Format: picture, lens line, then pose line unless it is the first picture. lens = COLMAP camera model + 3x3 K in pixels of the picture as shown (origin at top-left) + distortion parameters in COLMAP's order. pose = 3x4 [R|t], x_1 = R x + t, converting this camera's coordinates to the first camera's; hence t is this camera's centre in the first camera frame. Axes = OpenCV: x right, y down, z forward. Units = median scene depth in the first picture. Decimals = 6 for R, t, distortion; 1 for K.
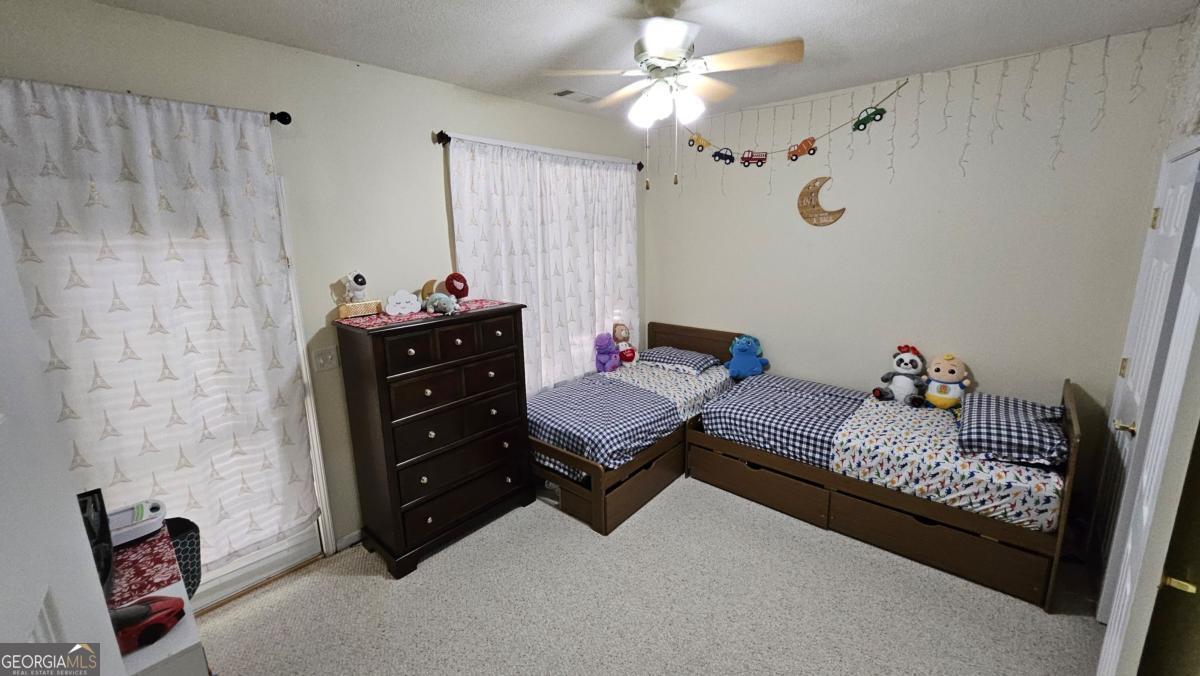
lens RADIAL K [[473.7, 0, 593.8], [0, 473.7, 331.1], [0, 0, 1]] dist [0.007457, -0.003818]
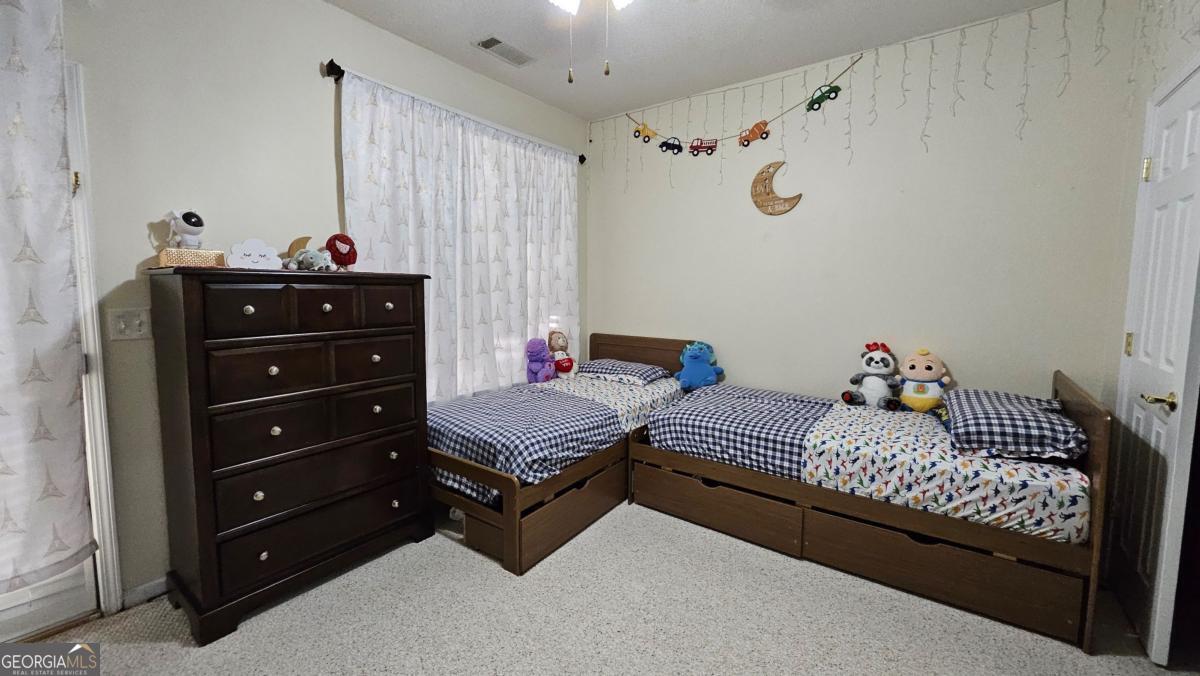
lens RADIAL K [[473.7, 0, 593.8], [0, 473.7, 331.1], [0, 0, 1]] dist [0.007457, -0.003818]
pose [[0.995248, 0.021868, 0.094882, 0.059613], [-0.010474, 0.992844, -0.118958, 0.131754], [-0.096805, 0.117399, 0.988355, 0.195690]]
